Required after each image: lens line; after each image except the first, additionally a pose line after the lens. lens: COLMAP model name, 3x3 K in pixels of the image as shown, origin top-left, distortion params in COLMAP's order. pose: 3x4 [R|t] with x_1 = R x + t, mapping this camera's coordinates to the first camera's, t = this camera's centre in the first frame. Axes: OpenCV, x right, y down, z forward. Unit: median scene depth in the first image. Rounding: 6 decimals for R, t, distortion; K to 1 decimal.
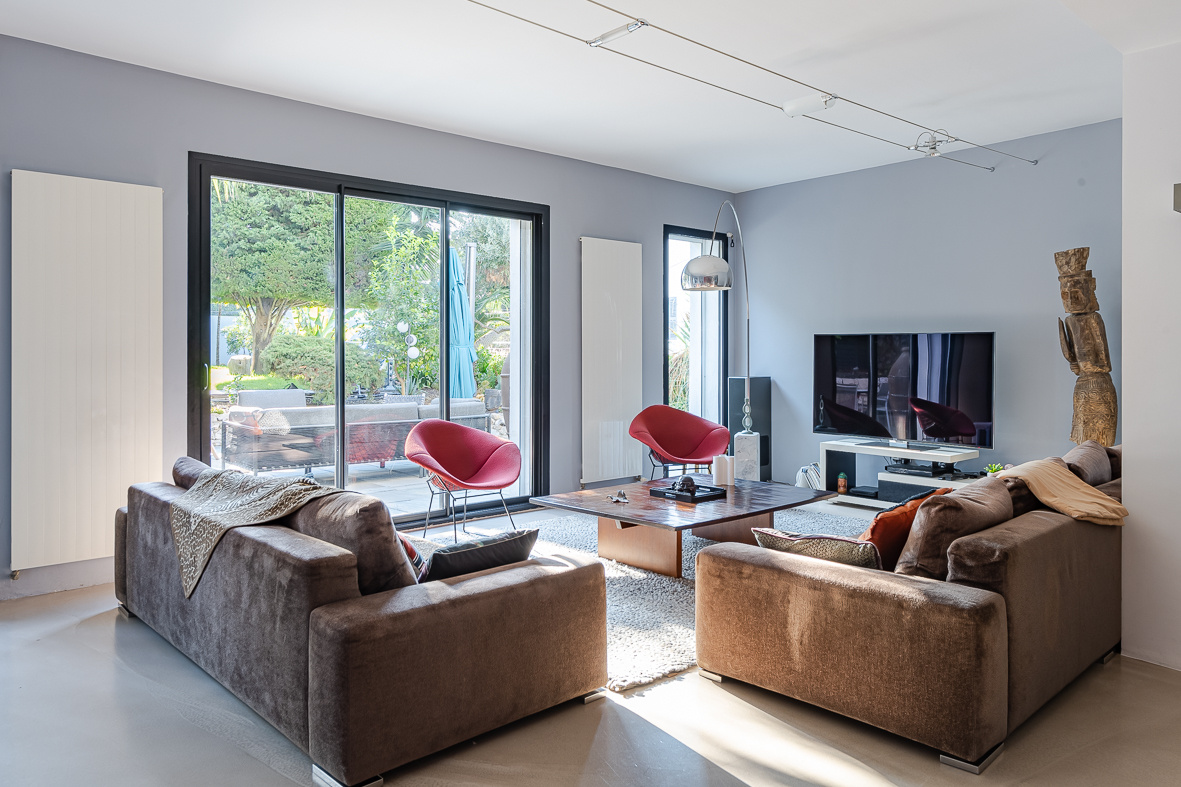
lens RADIAL K [[812.6, 0, 590.5], [0, 812.6, 393.5], [0, 0, 1]] dist [0.002080, 0.000854]
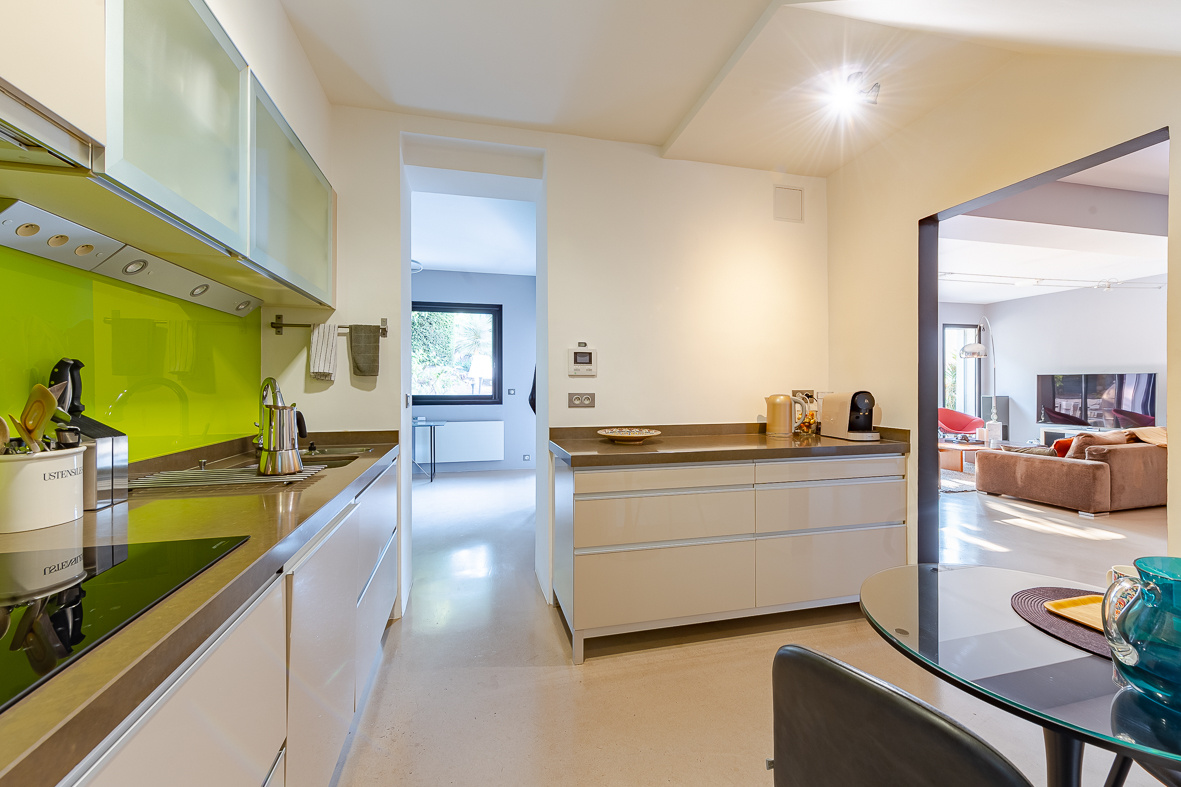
lens RADIAL K [[464.8, 0, 587.8], [0, 464.8, 379.2], [0, 0, 1]] dist [-0.000029, -0.000113]
pose [[0.868084, 0.008113, -0.496351, -0.124165], [-0.035648, 0.998304, -0.046029, 0.030819], [0.495135, 0.057651, 0.866901, -0.571406]]
